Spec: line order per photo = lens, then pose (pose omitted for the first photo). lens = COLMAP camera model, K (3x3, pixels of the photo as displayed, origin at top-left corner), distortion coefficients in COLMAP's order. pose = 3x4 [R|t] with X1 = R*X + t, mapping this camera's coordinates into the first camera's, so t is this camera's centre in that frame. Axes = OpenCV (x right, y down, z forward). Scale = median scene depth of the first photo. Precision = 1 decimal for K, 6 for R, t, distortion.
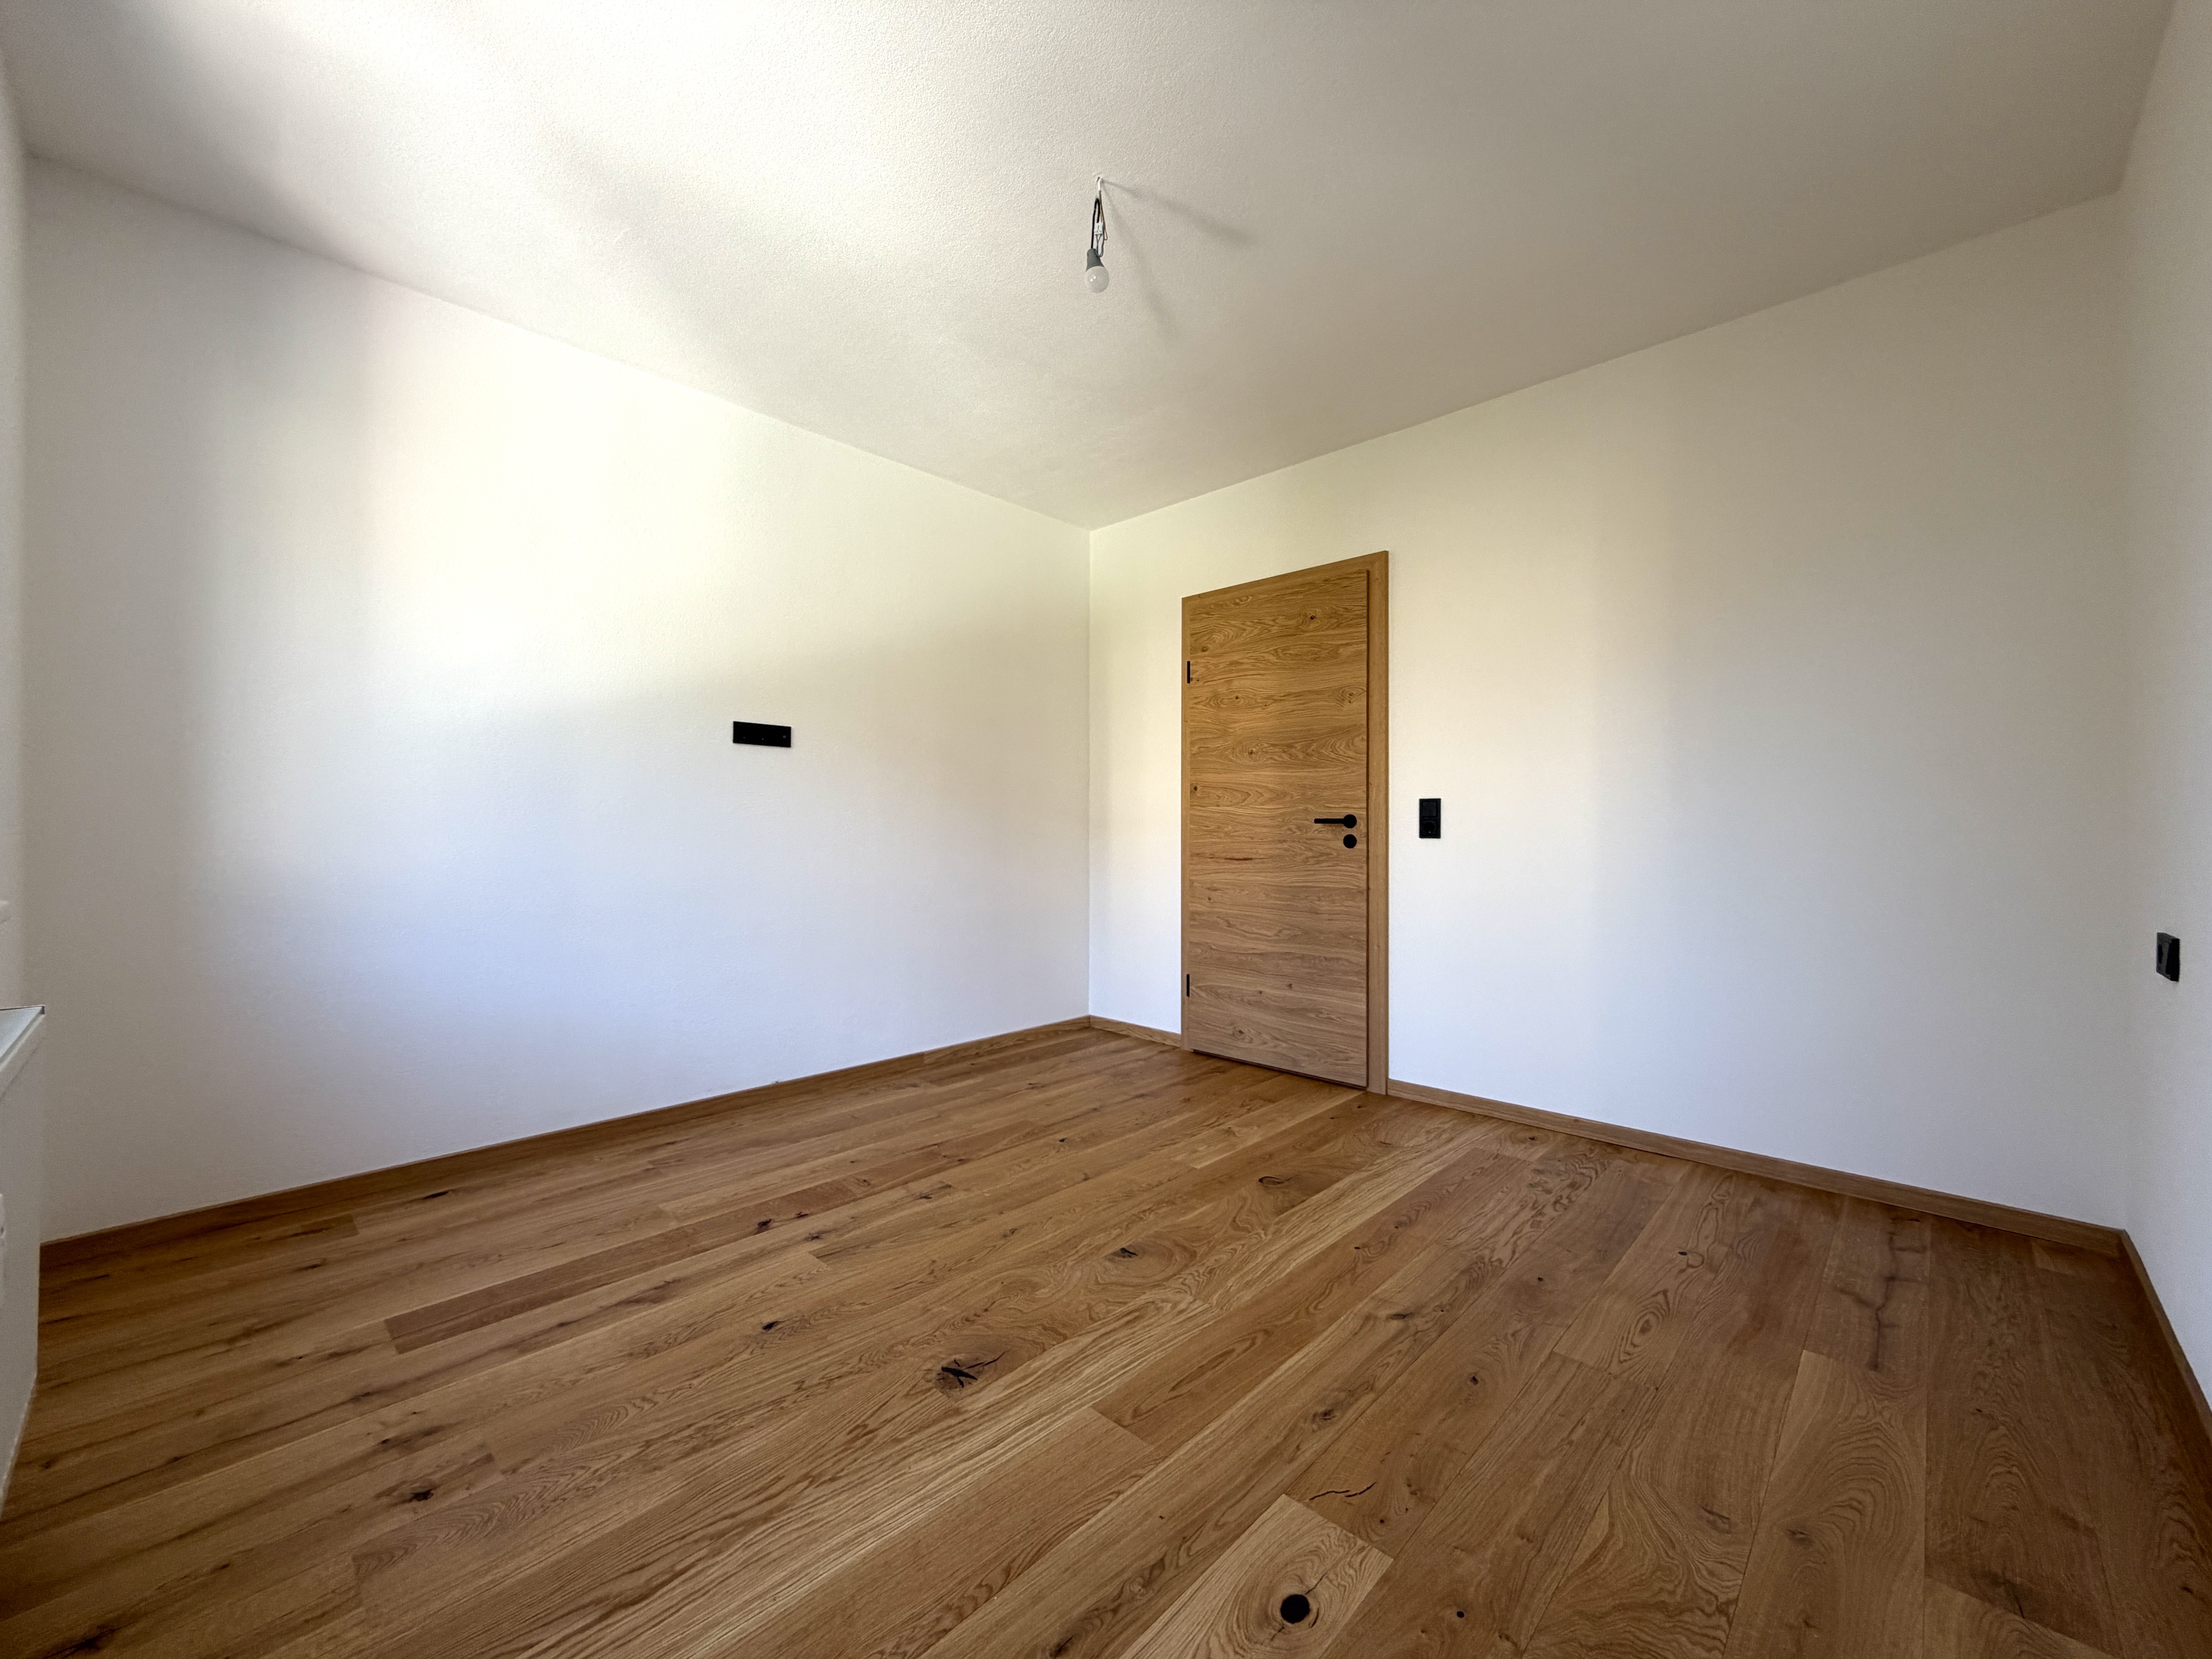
lens RADIAL K [[877.3, 0, 1100.6], [0, 877.3, 829.6], [0, 0, 1]] dist [0.001404, -0.000132]
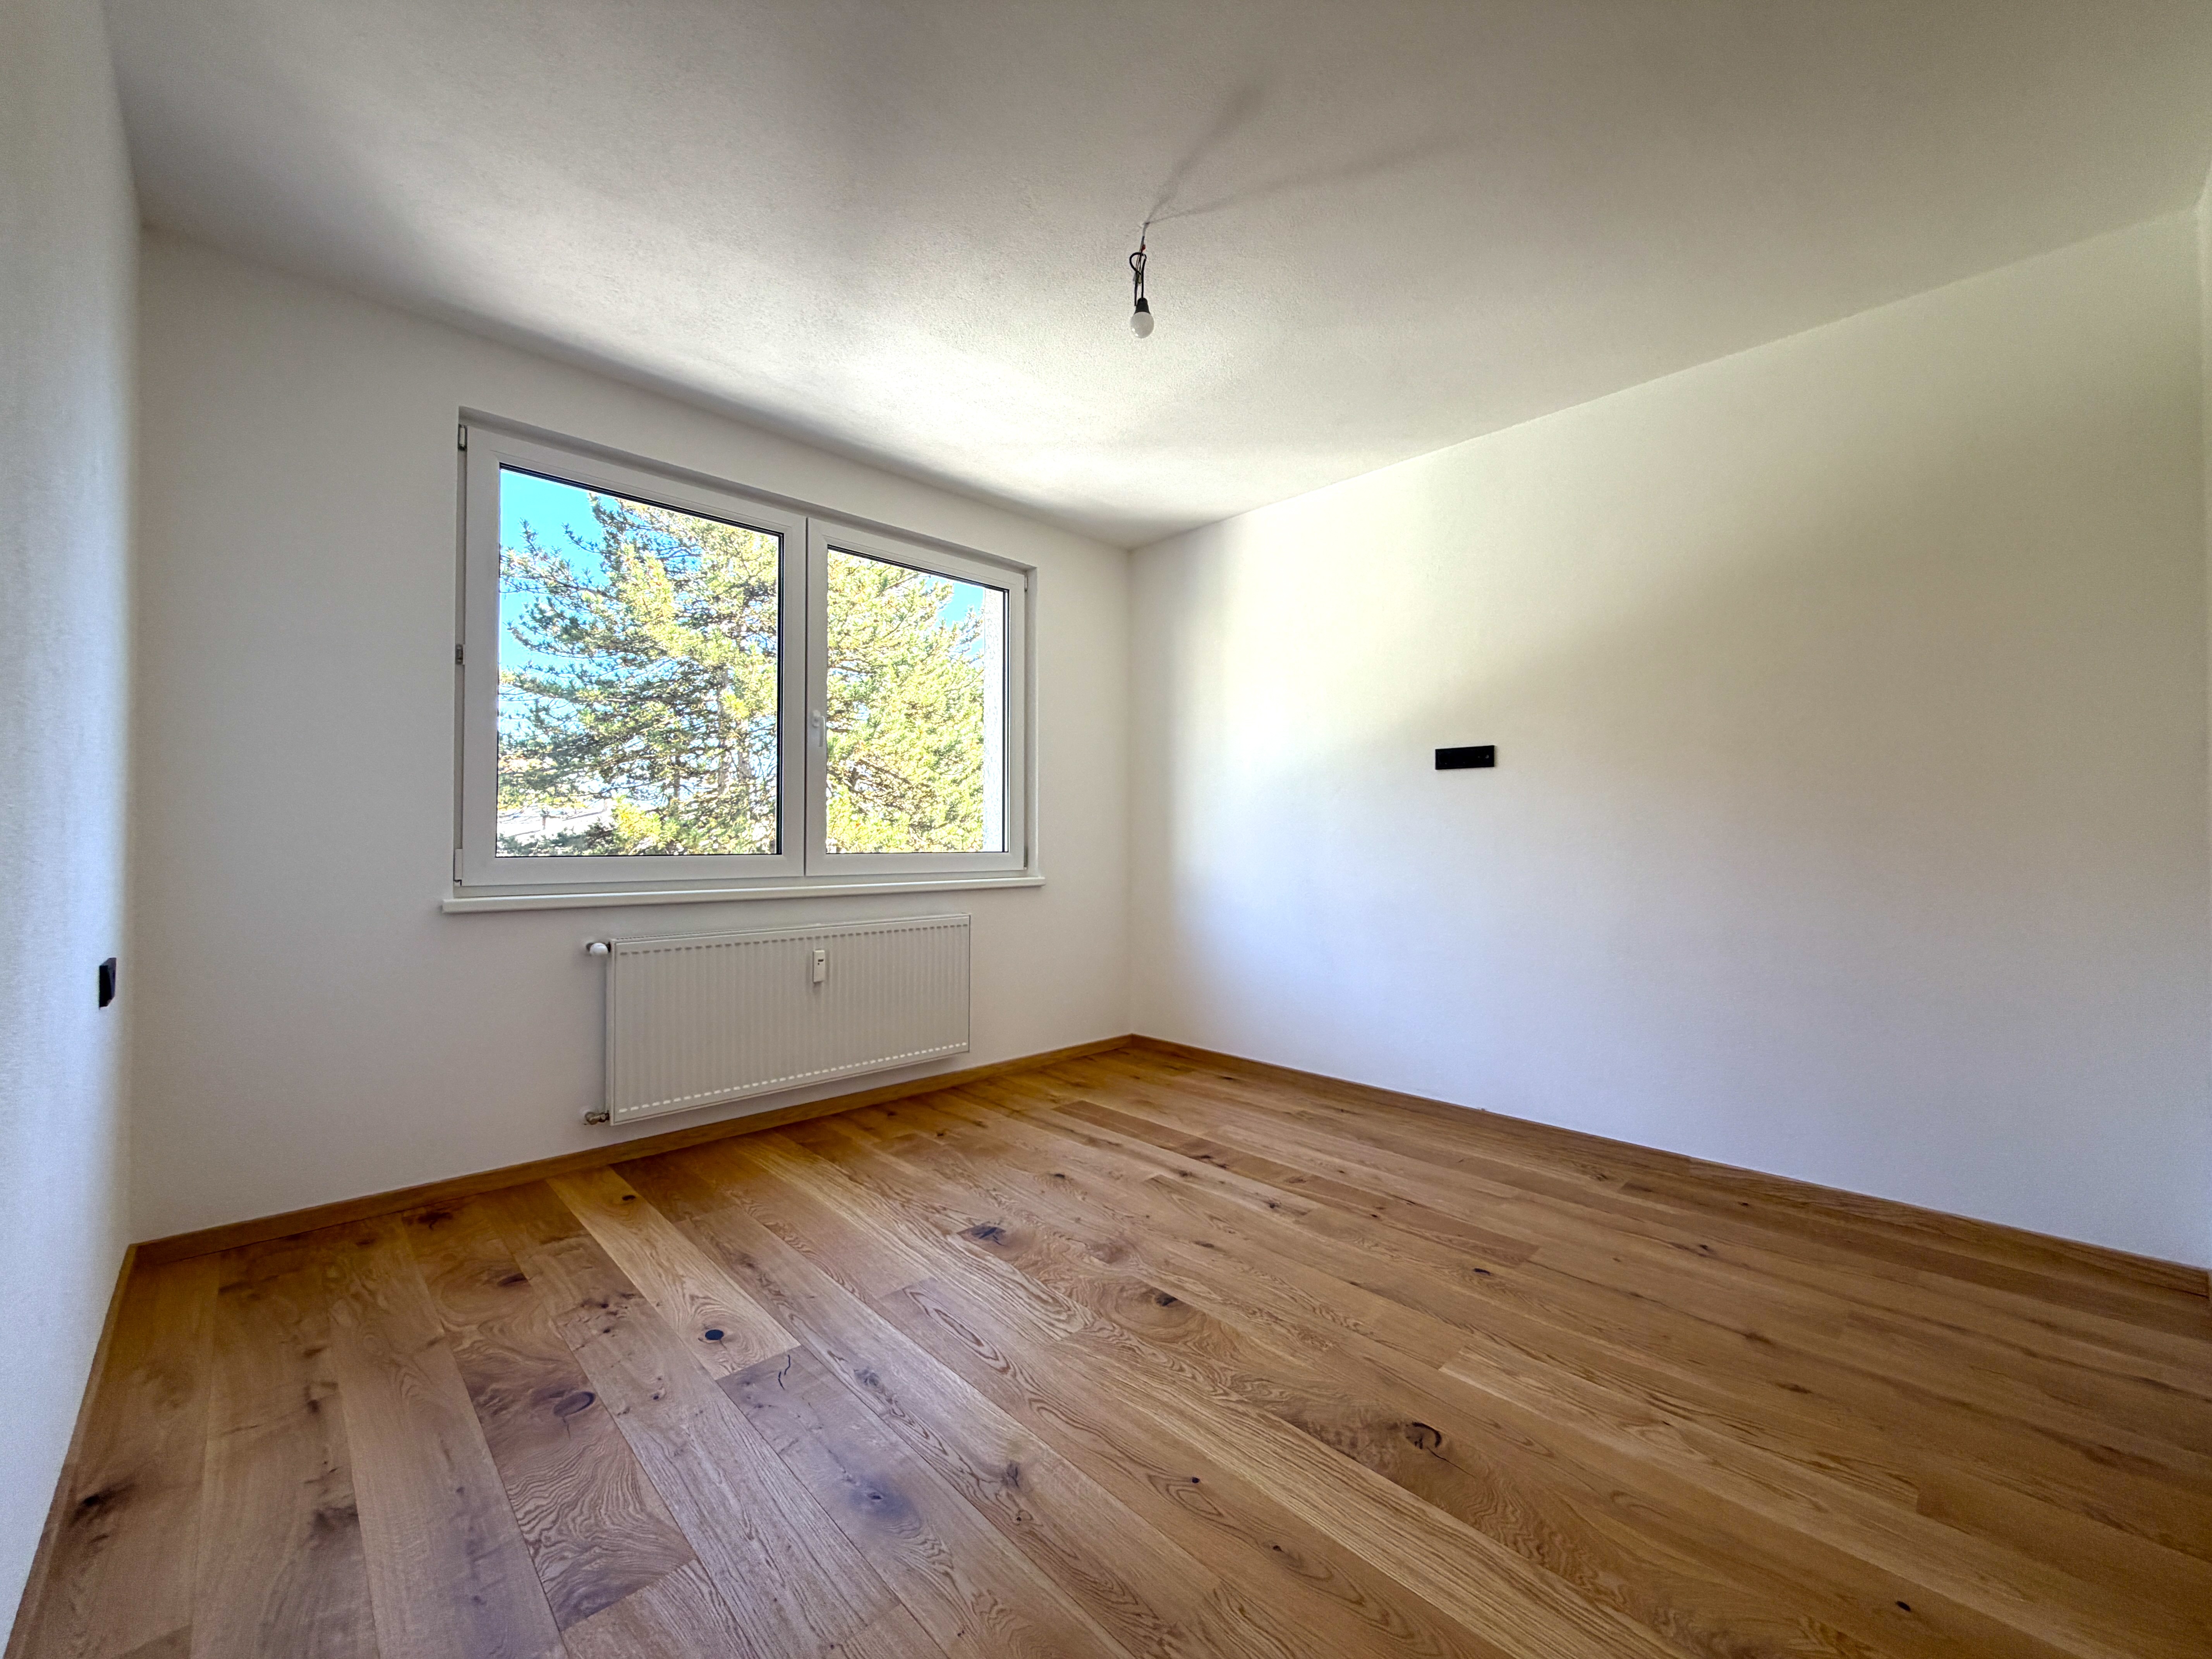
lens RADIAL K [[877.3, 0, 1100.8], [0, 877.3, 833.2], [0, 0, 1]] dist [0.001404, -0.000132]
pose [[-0.042186, -0.008524, -0.999073, 0.817924], [0.001009, 0.999963, -0.008574, -0.016877], [0.999109, -0.001370, -0.042176, 0.796398]]
